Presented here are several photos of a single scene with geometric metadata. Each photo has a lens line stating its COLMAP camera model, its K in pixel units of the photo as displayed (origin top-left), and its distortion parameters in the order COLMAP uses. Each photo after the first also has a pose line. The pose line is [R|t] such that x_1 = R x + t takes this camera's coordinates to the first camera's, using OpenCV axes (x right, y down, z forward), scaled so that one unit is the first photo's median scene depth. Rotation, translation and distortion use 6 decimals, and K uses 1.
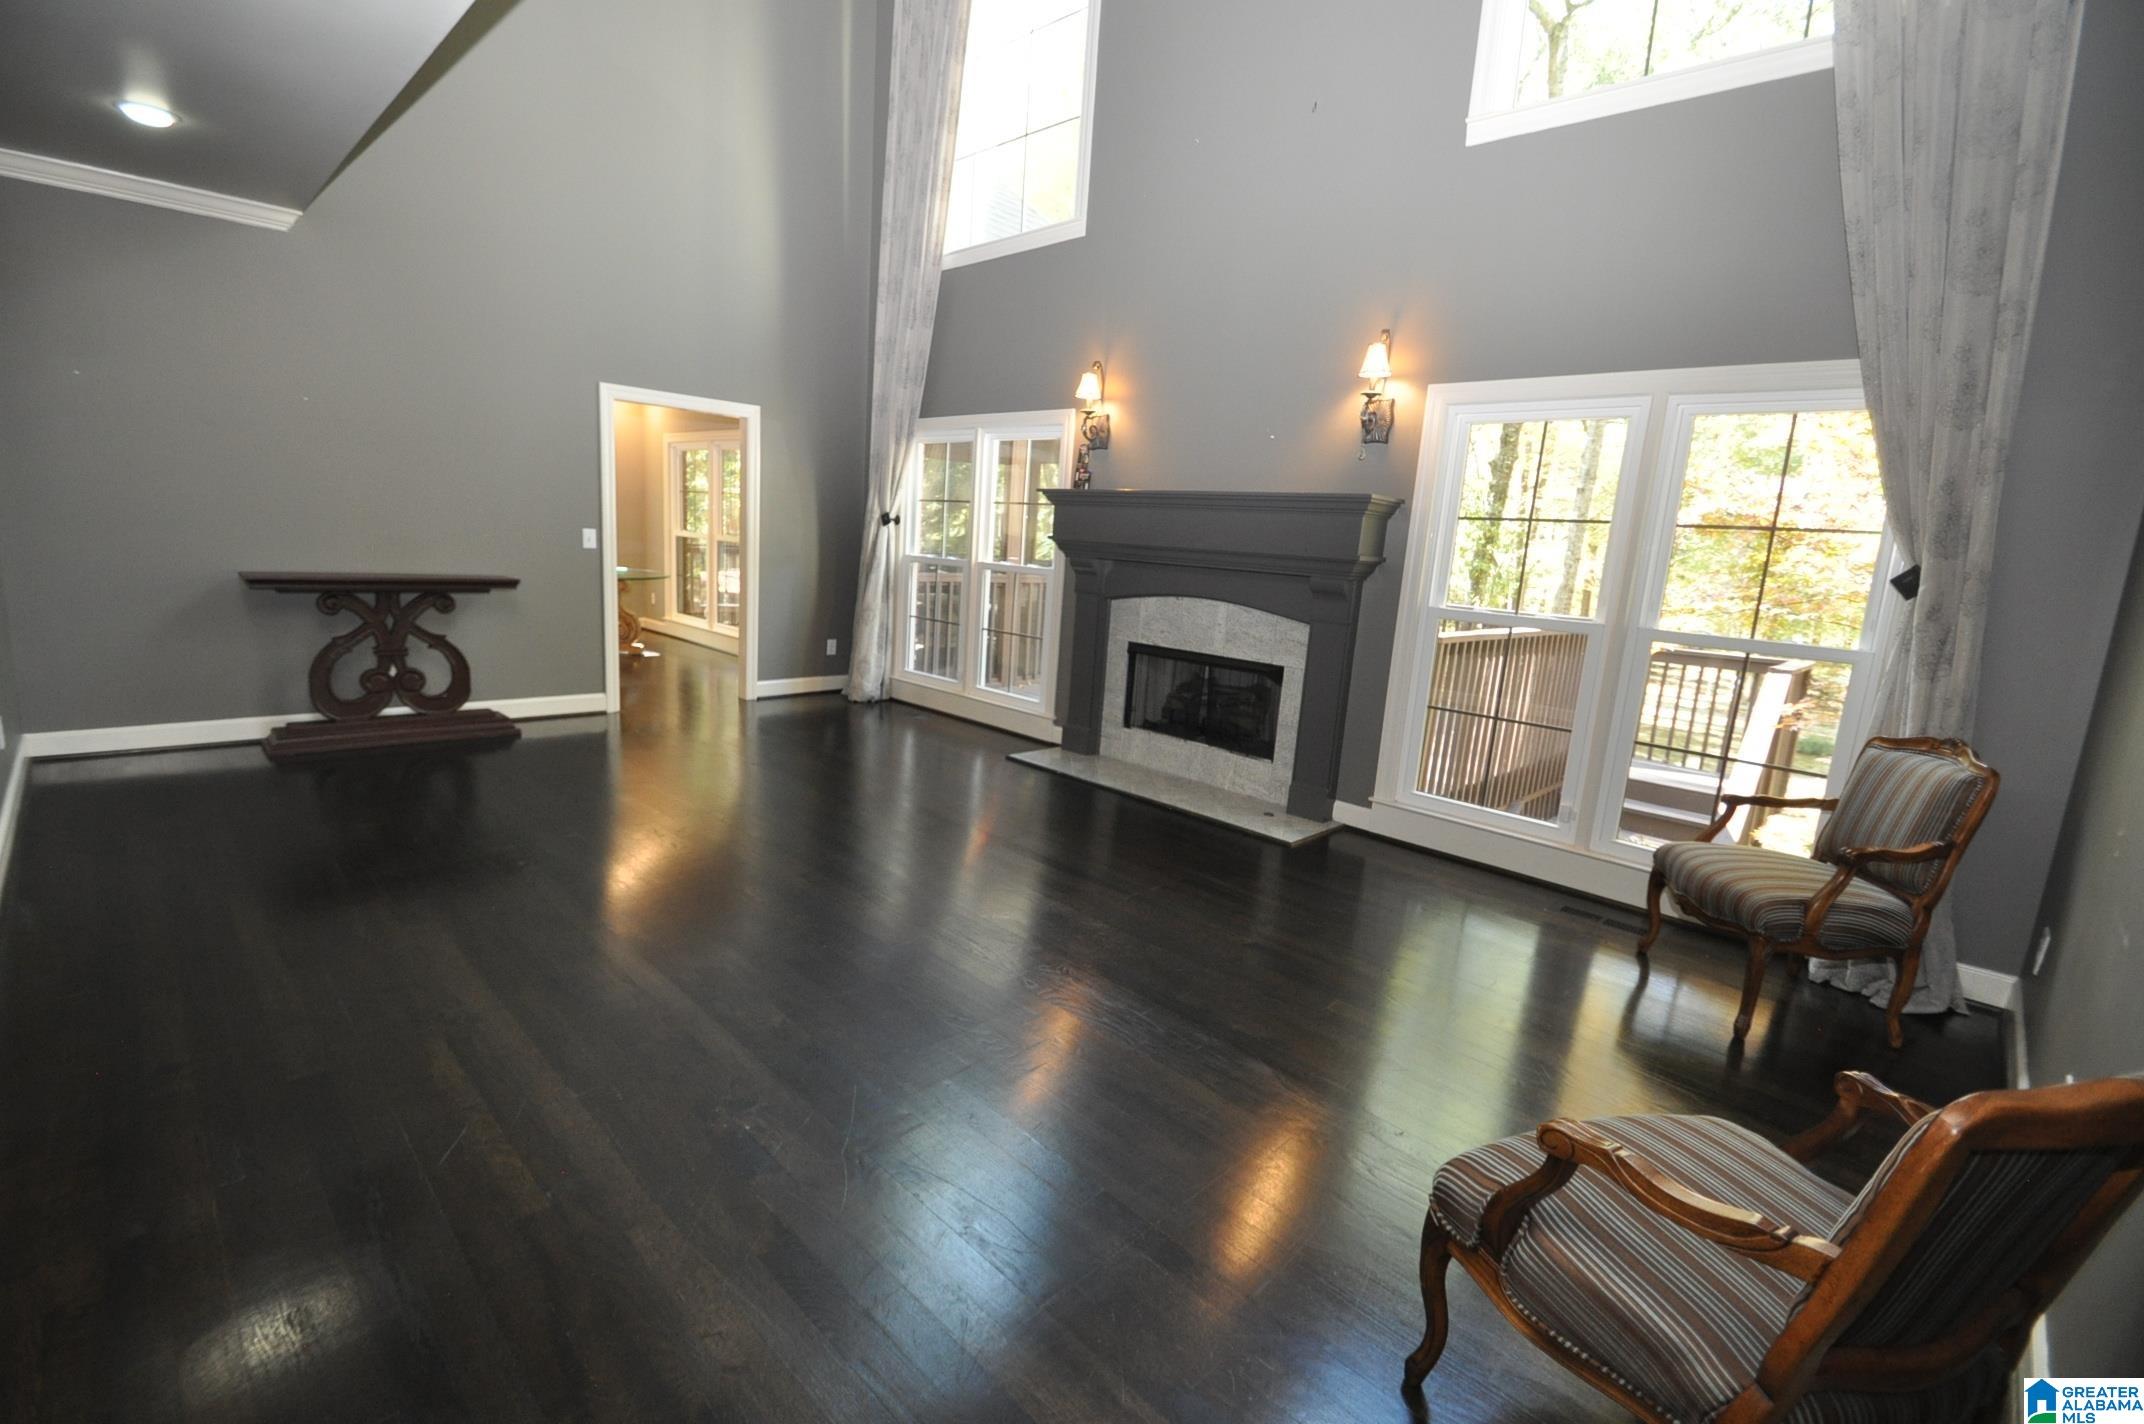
lens RADIAL K [[940.9, 0, 1056.4], [0, 940.9, 715.9], [0, 0, 1]] dist [0.003701, -0.000909]
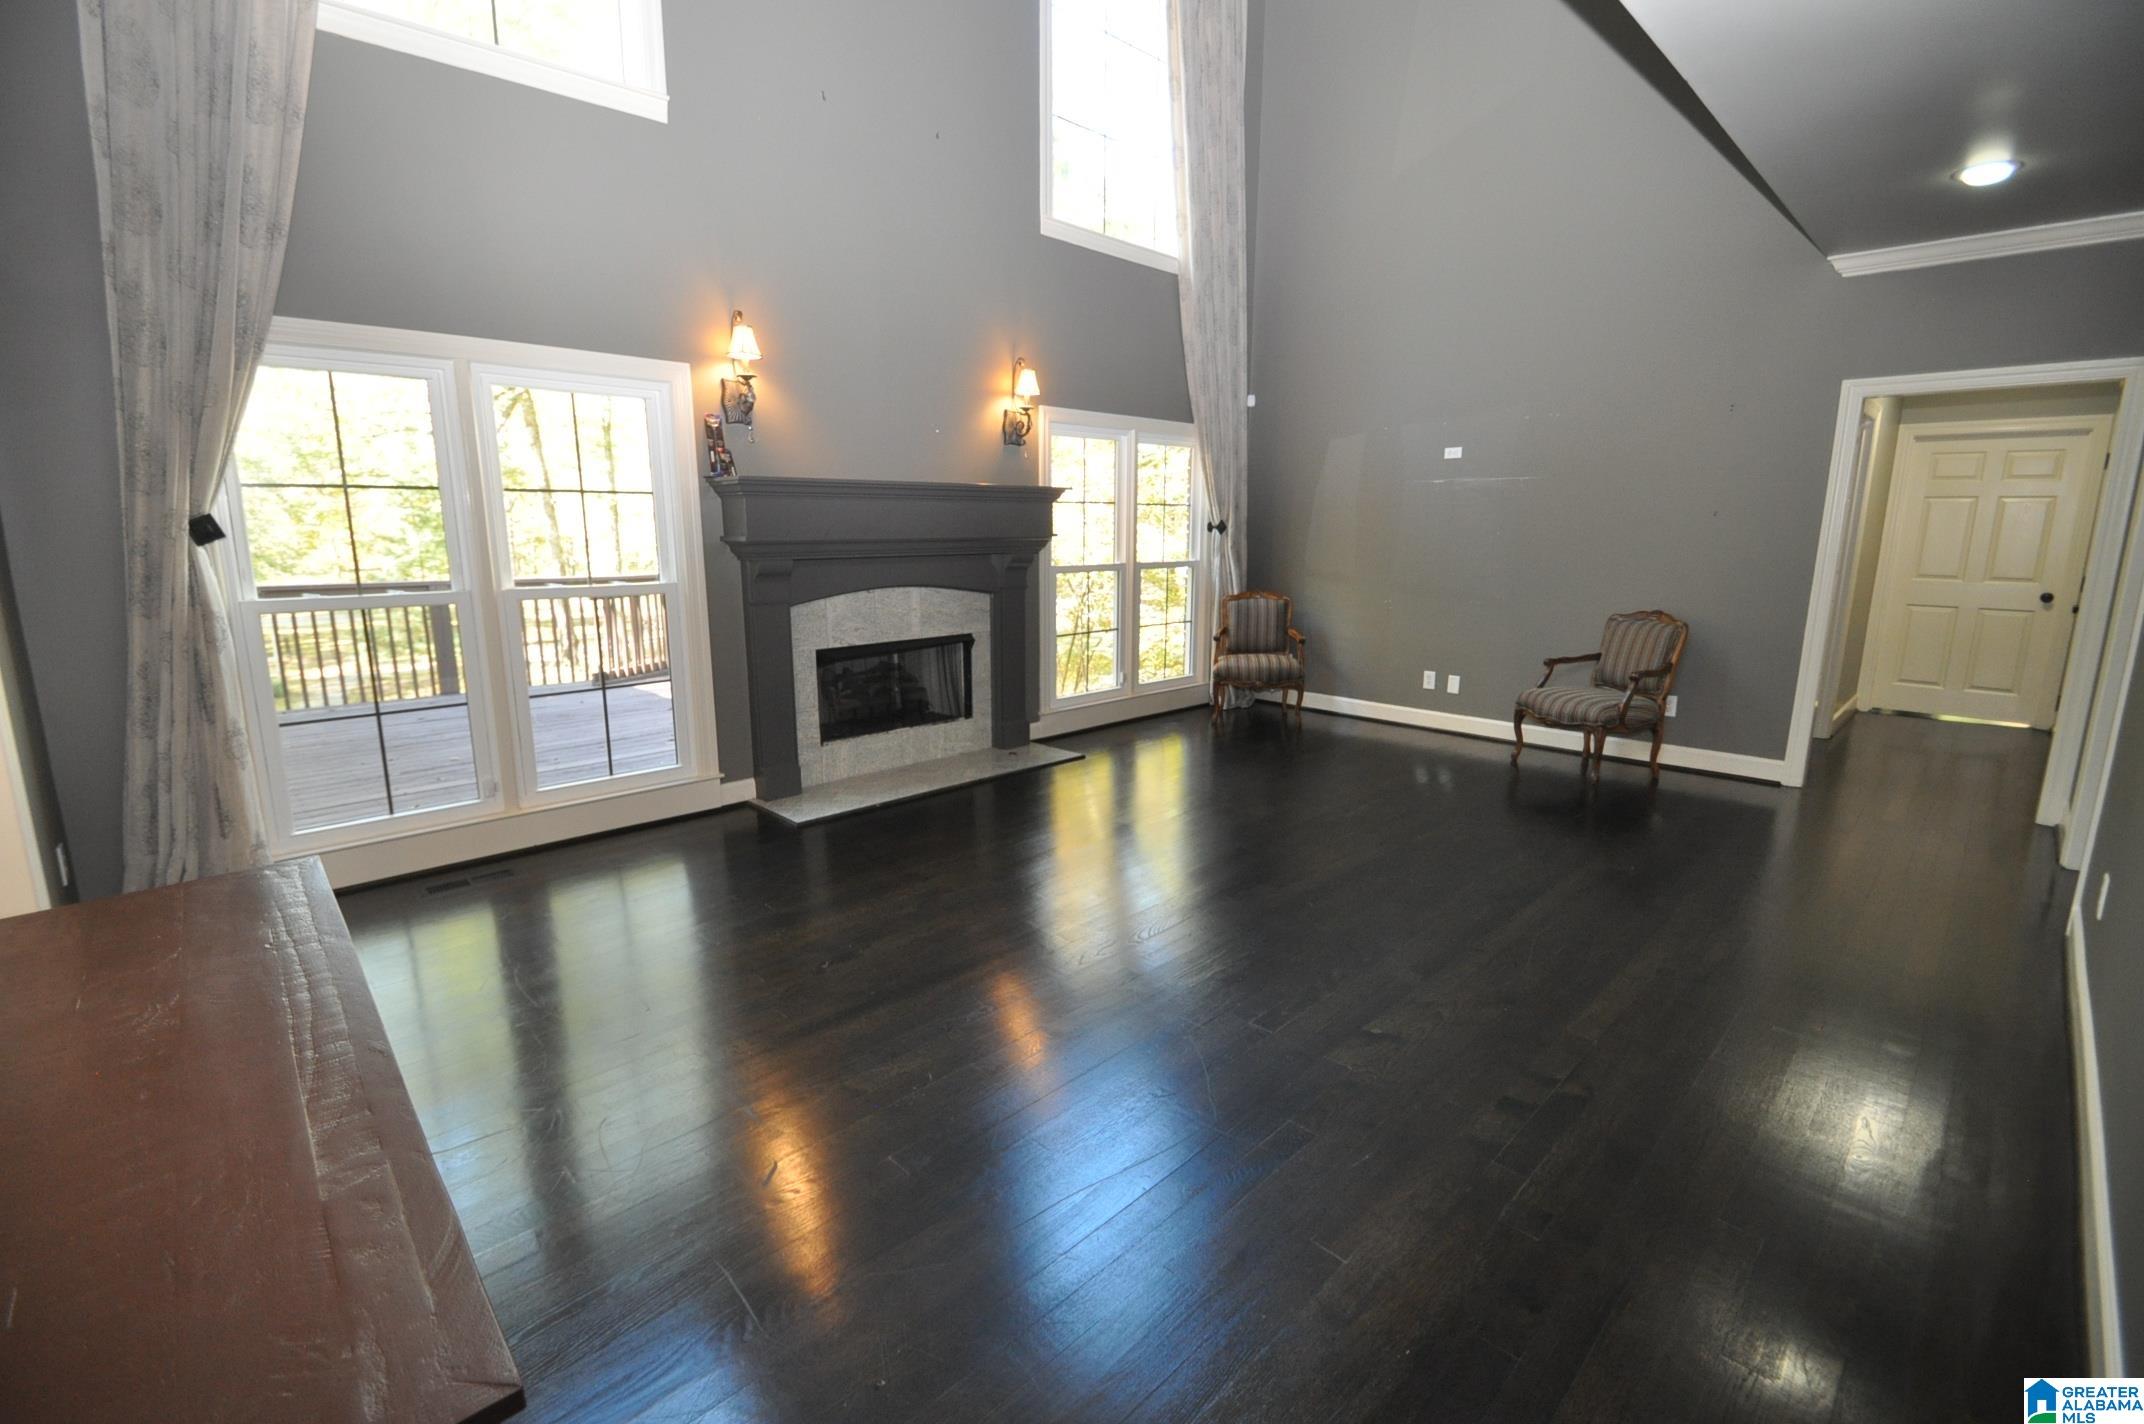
lens RADIAL K [[940.9, 0, 1057.8], [0, 940.9, 708.1], [0, 0, 1]] dist [0.003701, -0.000909]
pose [[0.014287, -0.251076, 0.967862, -0.848929], [0.194899, 0.950094, 0.243590, -0.213420], [-0.980719, 0.185155, 0.062509, 0.791410]]
